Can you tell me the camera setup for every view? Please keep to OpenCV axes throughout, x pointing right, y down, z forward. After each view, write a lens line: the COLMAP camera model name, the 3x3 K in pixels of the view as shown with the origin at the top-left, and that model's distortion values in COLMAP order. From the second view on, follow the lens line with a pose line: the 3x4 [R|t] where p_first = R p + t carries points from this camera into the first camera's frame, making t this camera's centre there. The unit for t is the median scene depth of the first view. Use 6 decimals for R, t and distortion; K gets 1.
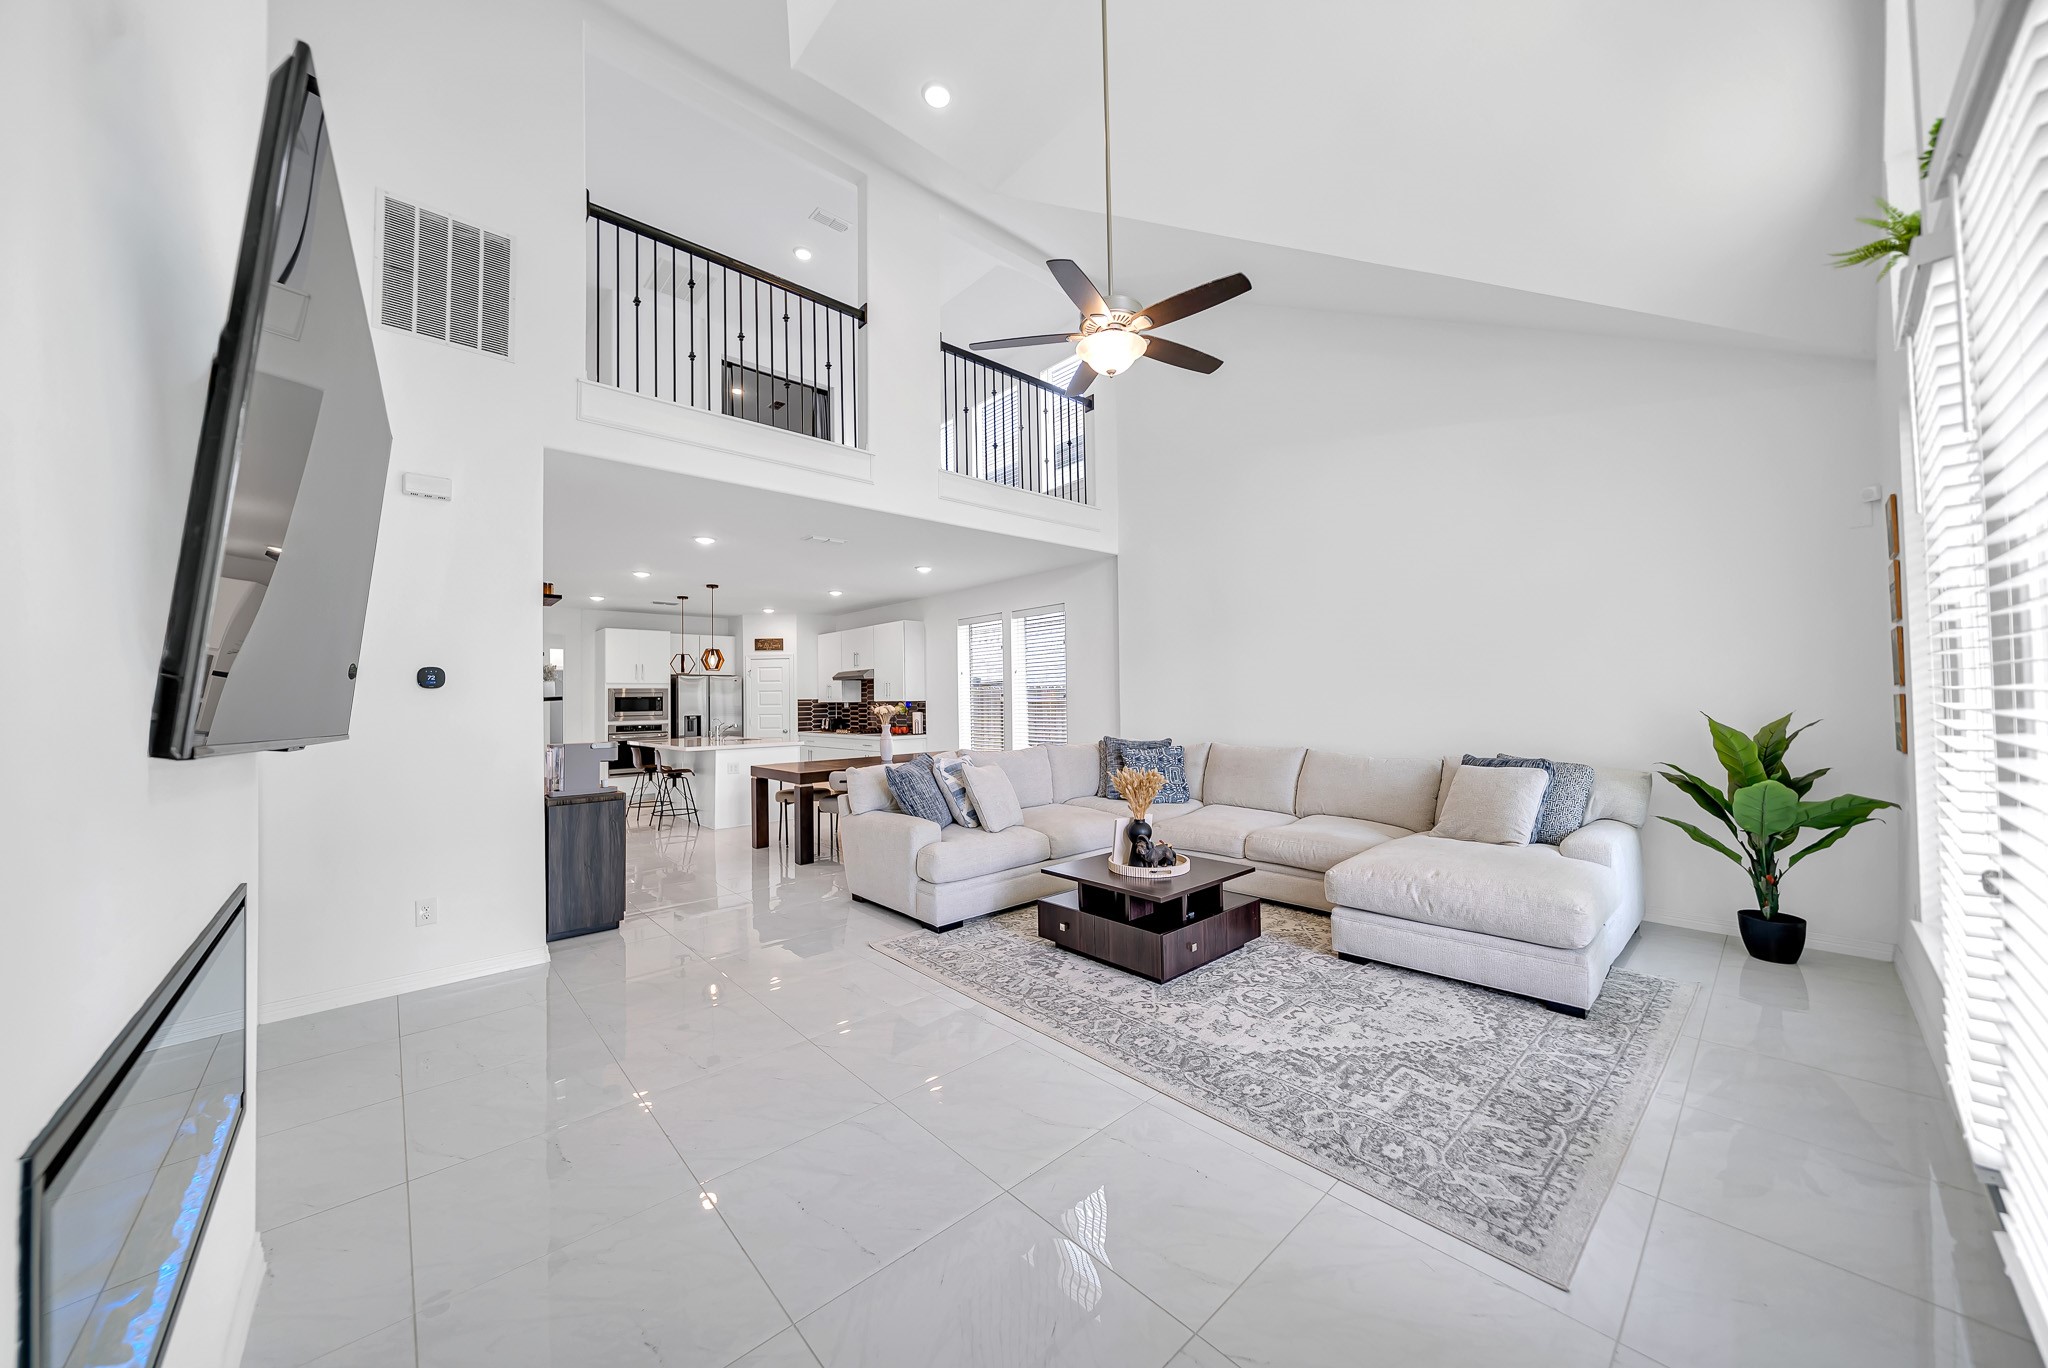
lens RADIAL K [[703.6, 0, 1029.4], [0, 703.6, 677.2], [0, 0, 1]] dist [-0.004613, -0.000479]
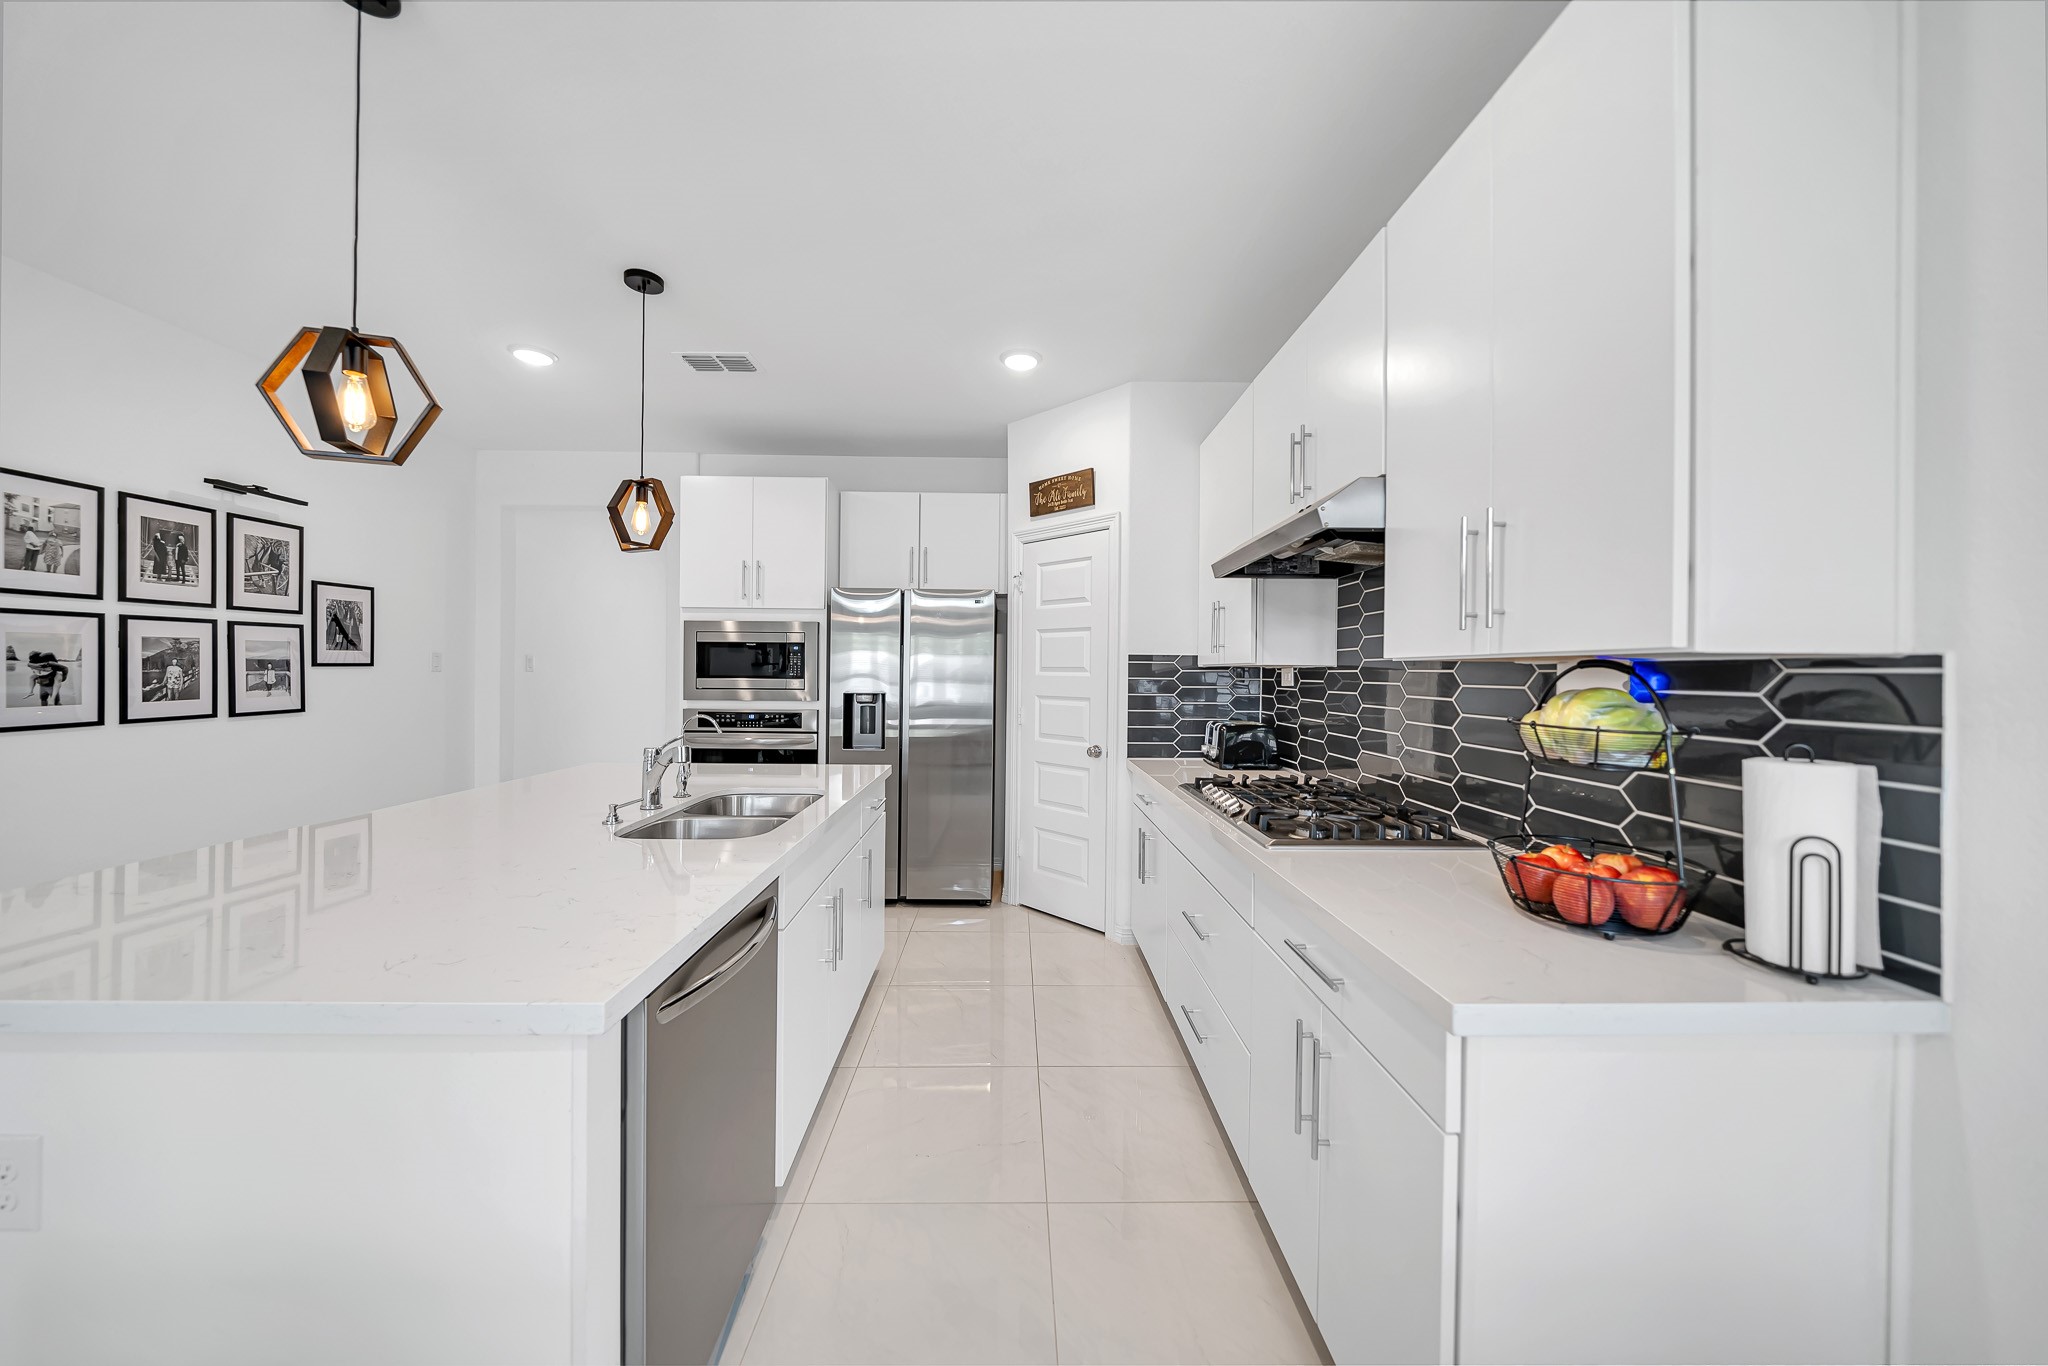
lens RADIAL K [[703.6, 0, 1020.4], [0, 703.6, 675.3], [0, 0, 1]] dist [-0.004613, -0.000479]
pose [[0.736503, 0.027031, -0.675894, -0.177749], [-0.001063, 0.999246, 0.038805, 0.032763], [0.676433, -0.027861, 0.735977, 0.849249]]
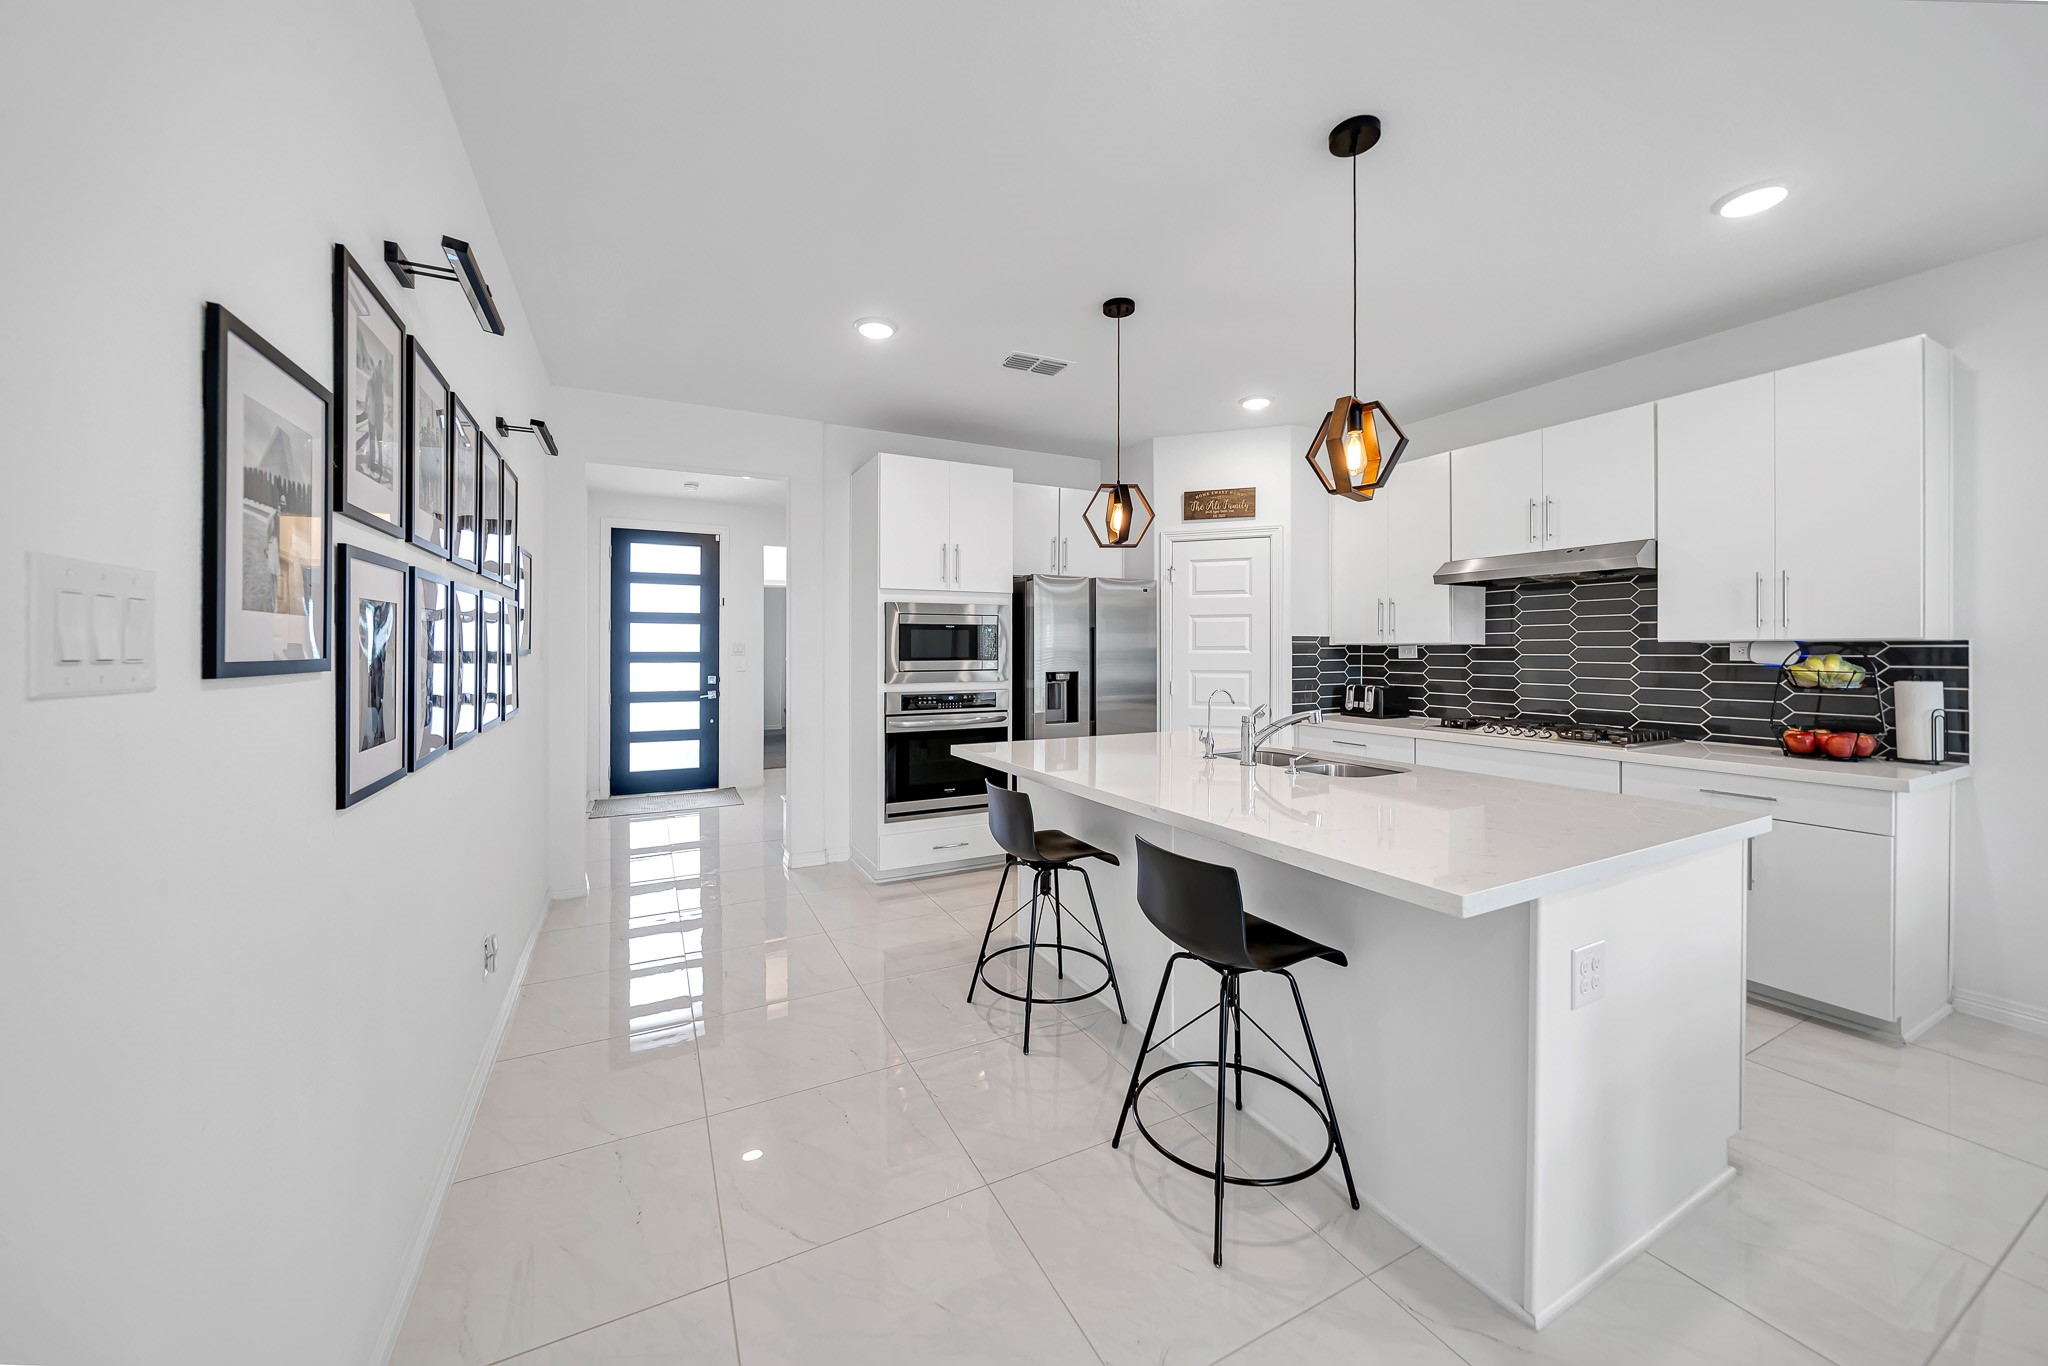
lens RADIAL K [[703.6, 0, 1000.1], [0, 703.6, 646.9], [0, 0, 1]] dist [-0.004613, -0.000479]
pose [[0.961770, 0.013128, -0.273543, -0.436605], [-0.004832, 0.999508, 0.030979, 0.029539], [0.273815, -0.028472, 0.961361, 0.645671]]
